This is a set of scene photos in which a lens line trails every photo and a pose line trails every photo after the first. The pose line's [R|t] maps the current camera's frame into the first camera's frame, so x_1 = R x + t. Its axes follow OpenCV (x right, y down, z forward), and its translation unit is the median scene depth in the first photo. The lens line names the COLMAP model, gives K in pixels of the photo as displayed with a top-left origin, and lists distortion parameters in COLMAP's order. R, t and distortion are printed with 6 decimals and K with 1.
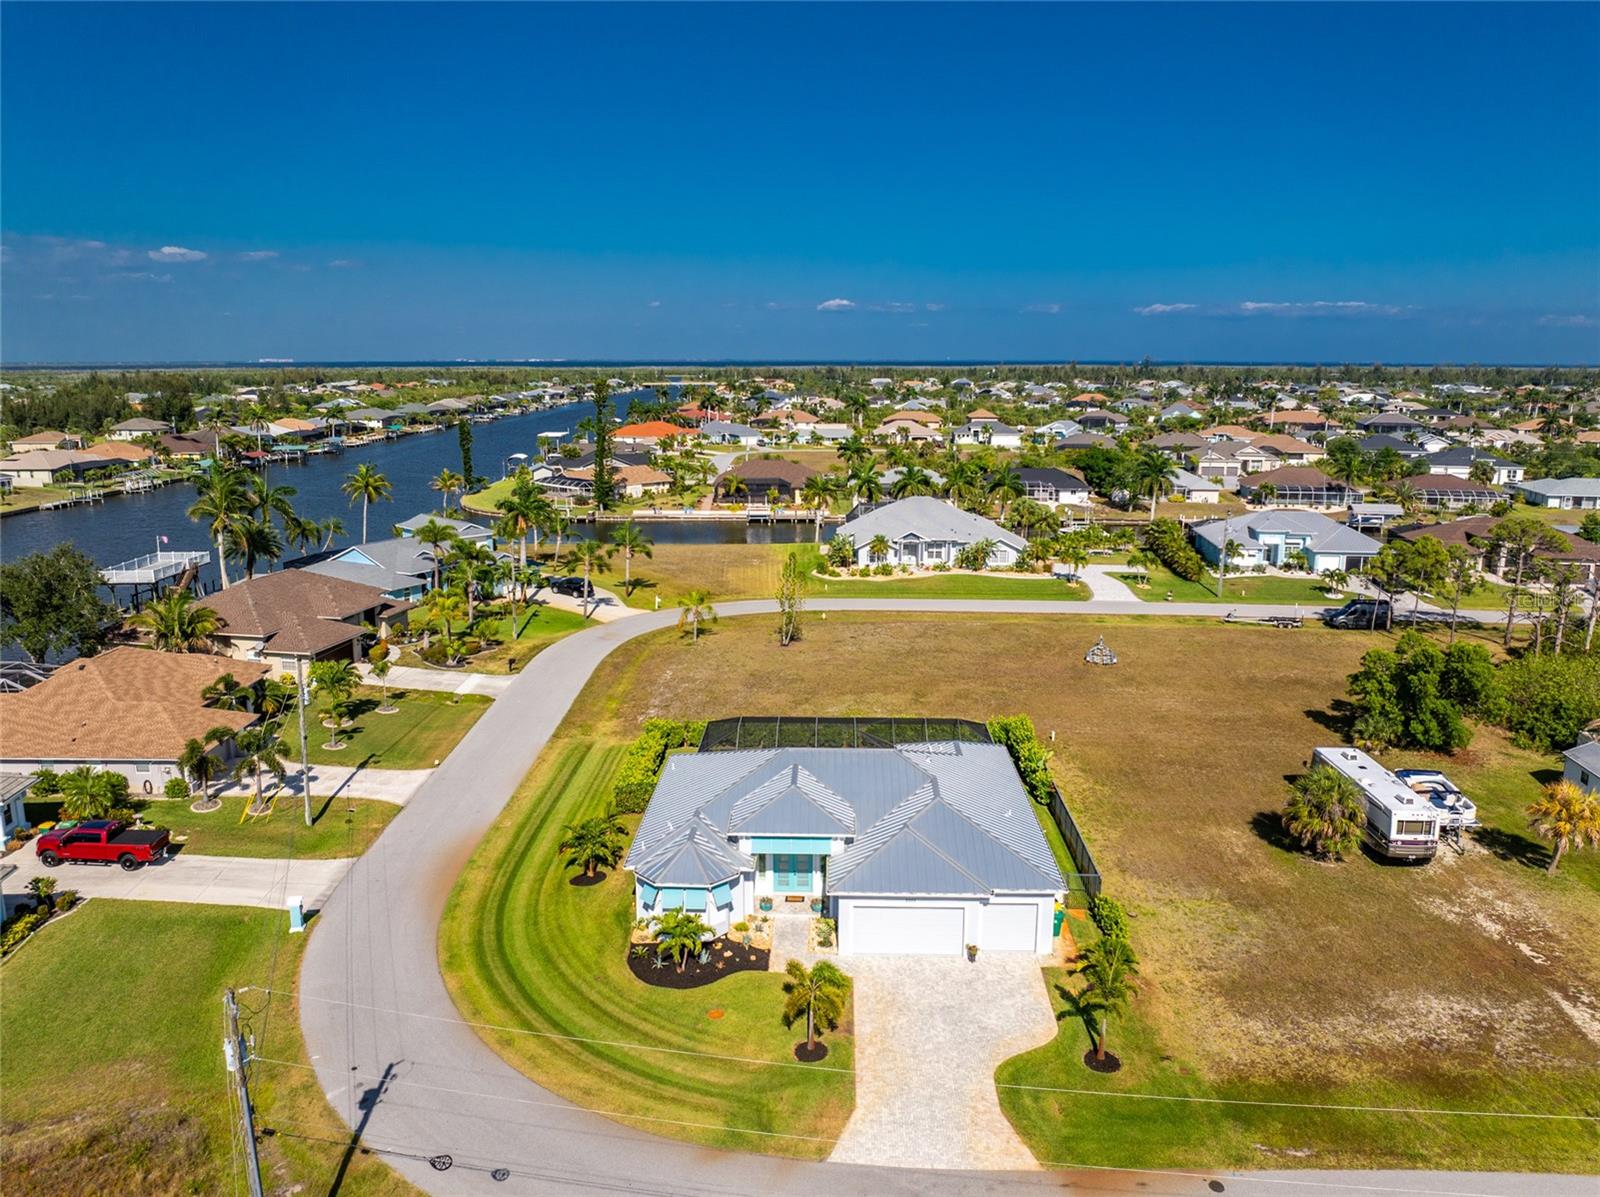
lens RADIAL K [[1156.2, 0, 806.6], [0, 1156.2, 555.7], [0, 0, 1]] dist [-0.028944, -0.010553]
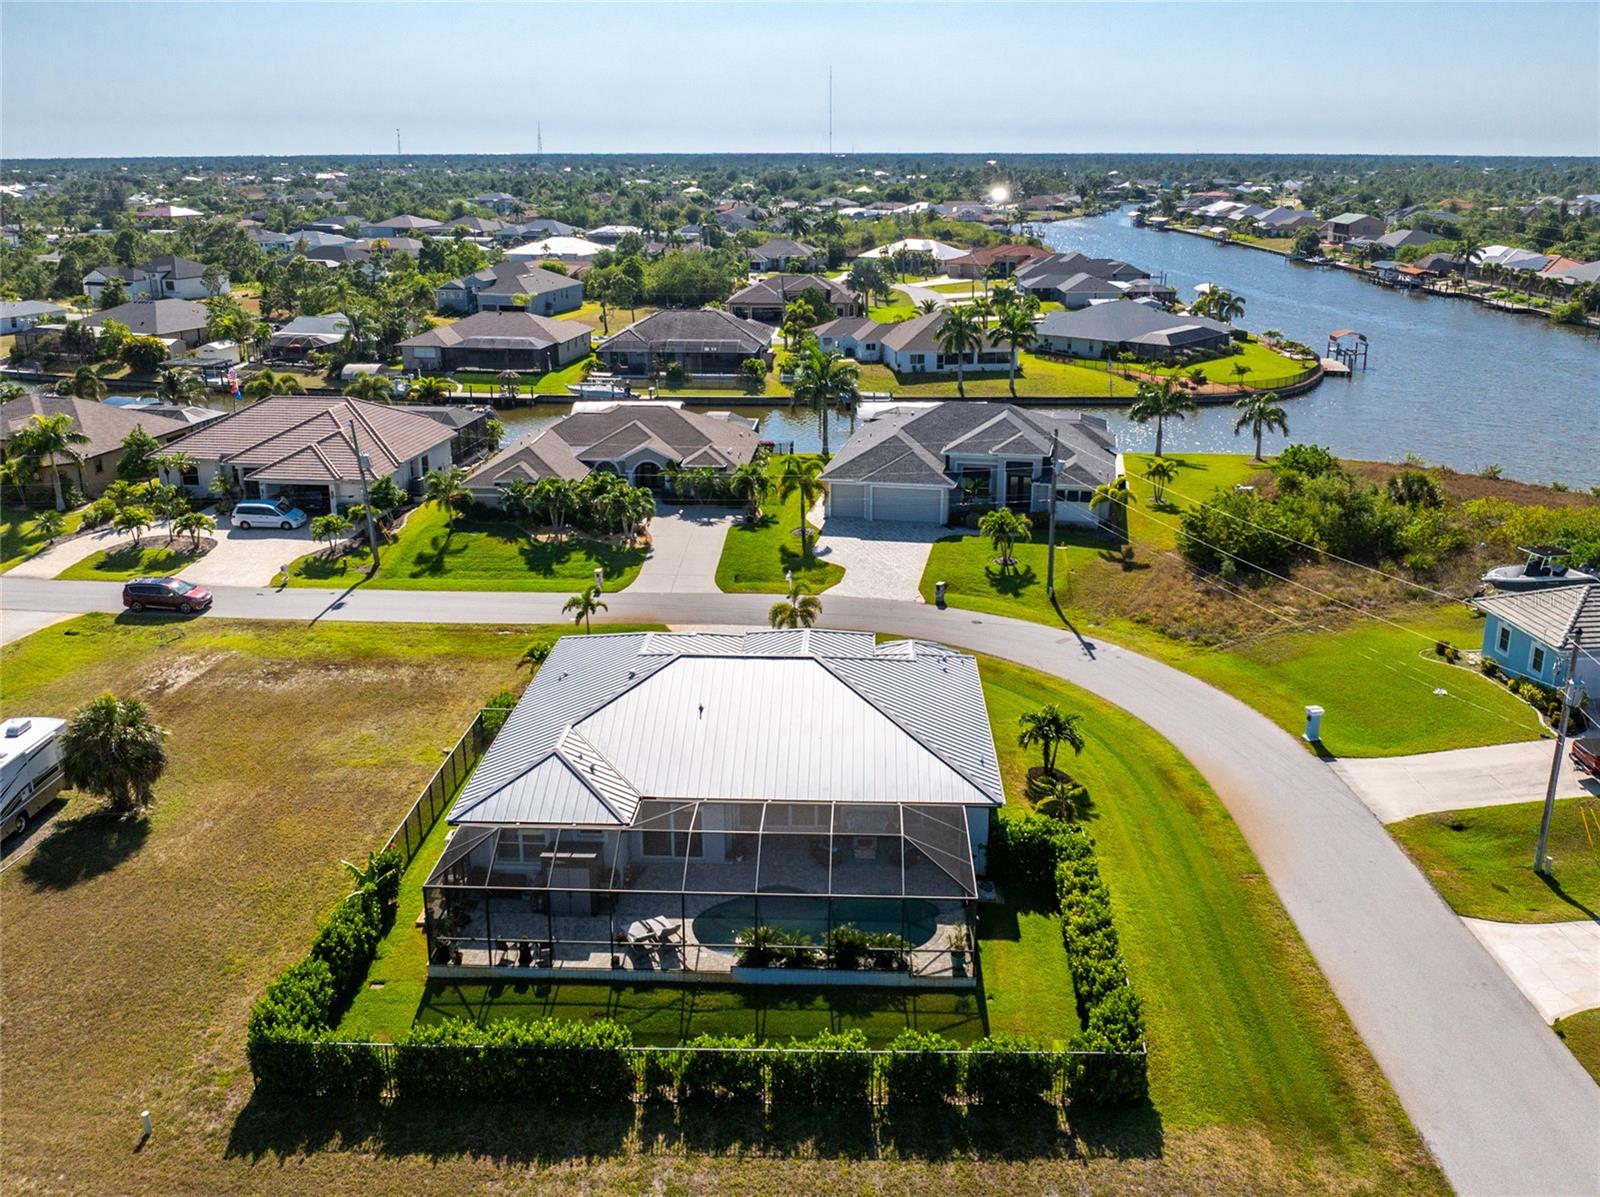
lens RADIAL K [[1388.8, 0, 805.4], [0, 1388.8, 496.5], [0, 0, 1]] dist [-0.036539, -0.001215]
pose [[-0.999801, -0.002547, 0.019806, -0.013182], [0.005616, 0.915940, 0.401276, -0.139884], [-0.019164, 0.401307, -0.915743, 0.818671]]
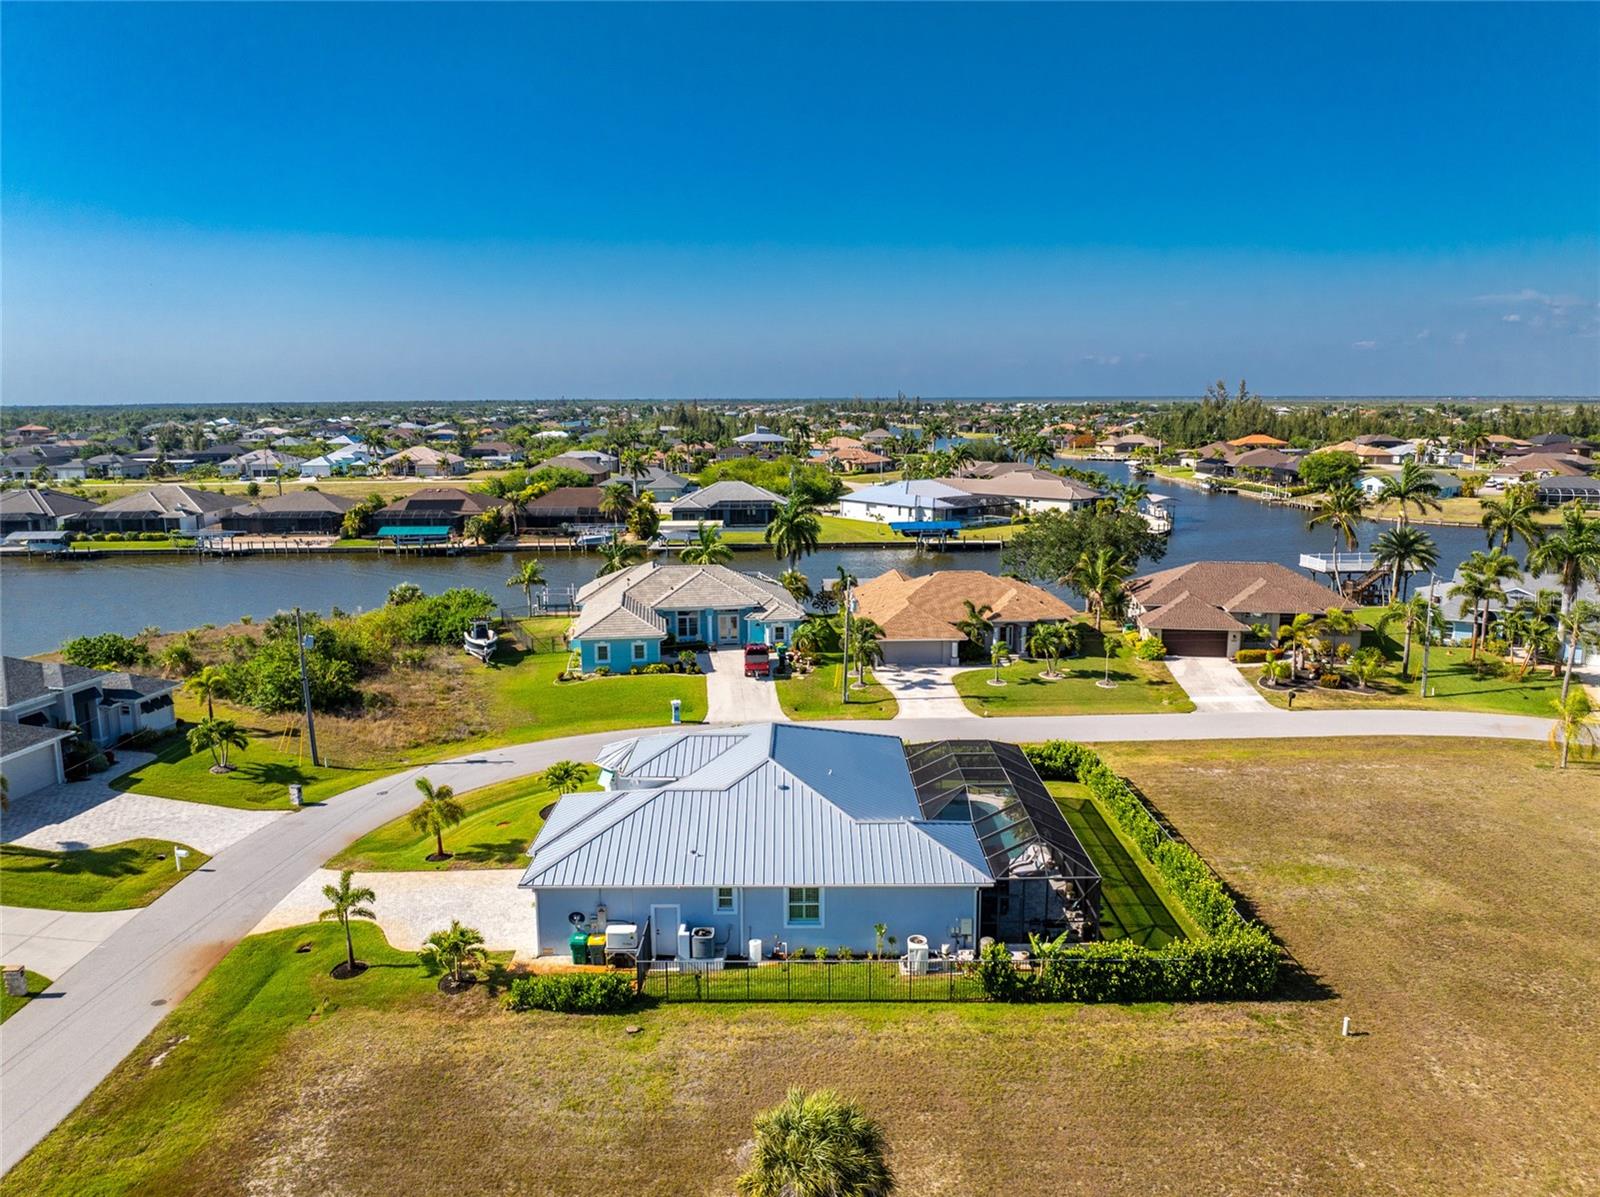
lens RADIAL K [[1124.8, 0, 798.2], [0, 1124.8, 596.0], [0, 0, 1]] dist [-0.027882, -0.005052]
pose [[0.021095, 0.173887, -0.984540, 0.403937], [-0.163080, 0.972168, 0.168208, -0.045514], [0.986387, 0.157010, 0.048866, 0.430902]]
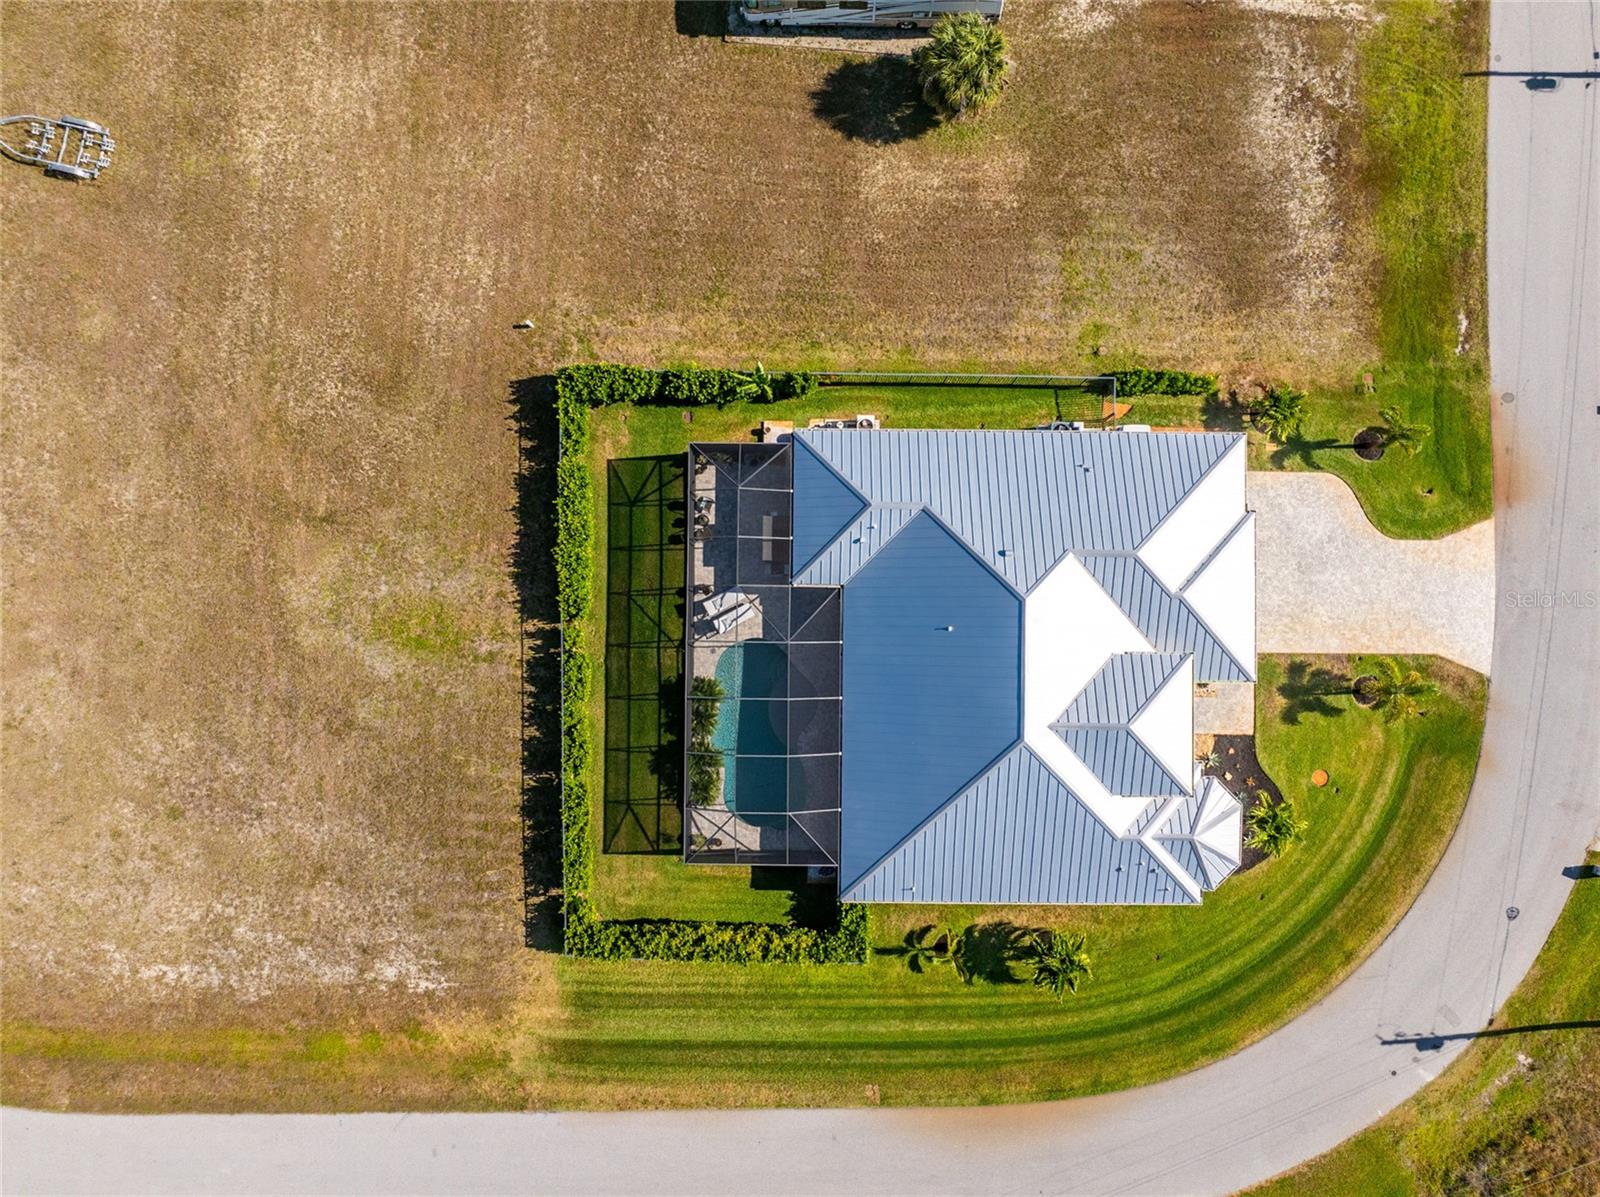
lens RADIAL K [[1135.8, 0, 804.2], [0, 1135.8, 563.0], [0, 0, 1]] dist [-0.032019, -0.010450]
pose [[-0.015464, -0.999505, 0.027401, 0.037136], [0.171004, 0.024357, 0.984969, -0.266238], [-0.985149, 0.019917, 0.170542, 0.455492]]
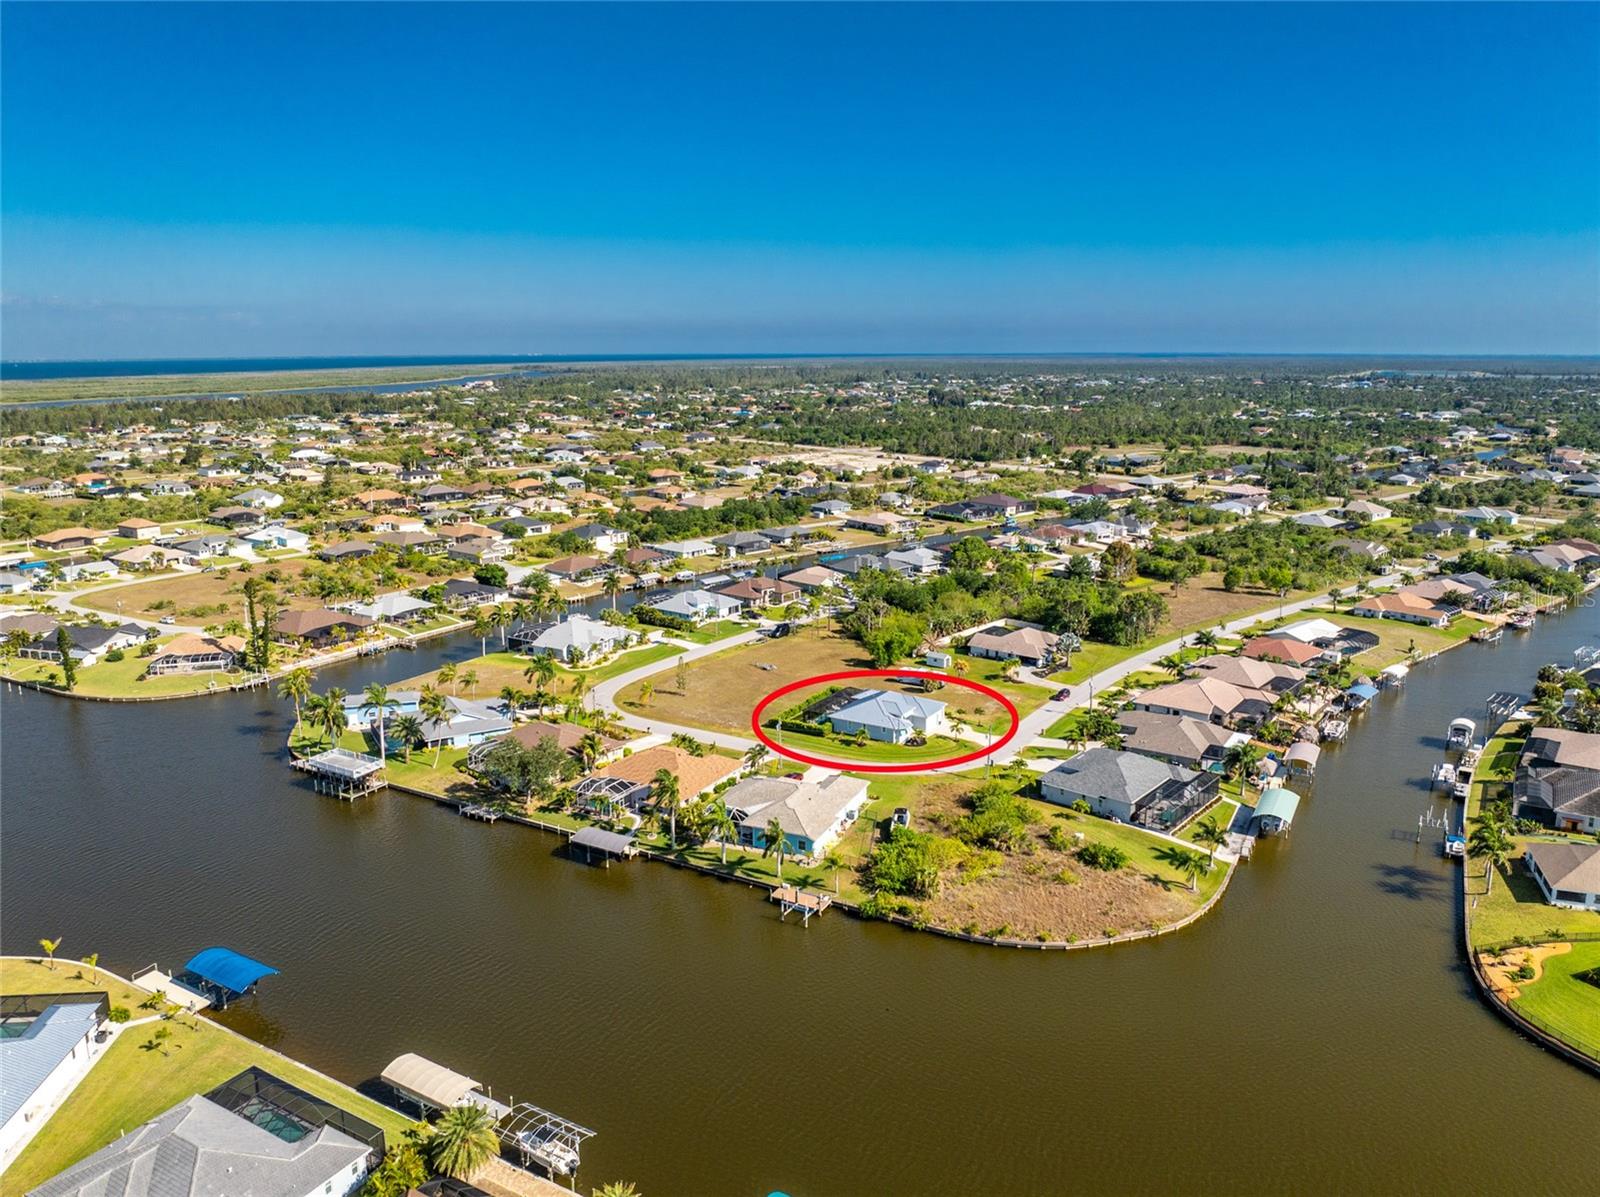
lens RADIAL K [[1151.1, 0, 808.6], [0, 1151.1, 558.4], [0, 0, 1]] dist [-0.044135, 0.013284]
pose [[0.495776, -0.157633, 0.854025, -1.491580], [0.148441, 0.984299, 0.095506, -0.309830], [-0.855670, 0.079423, 0.511391, -0.358827]]
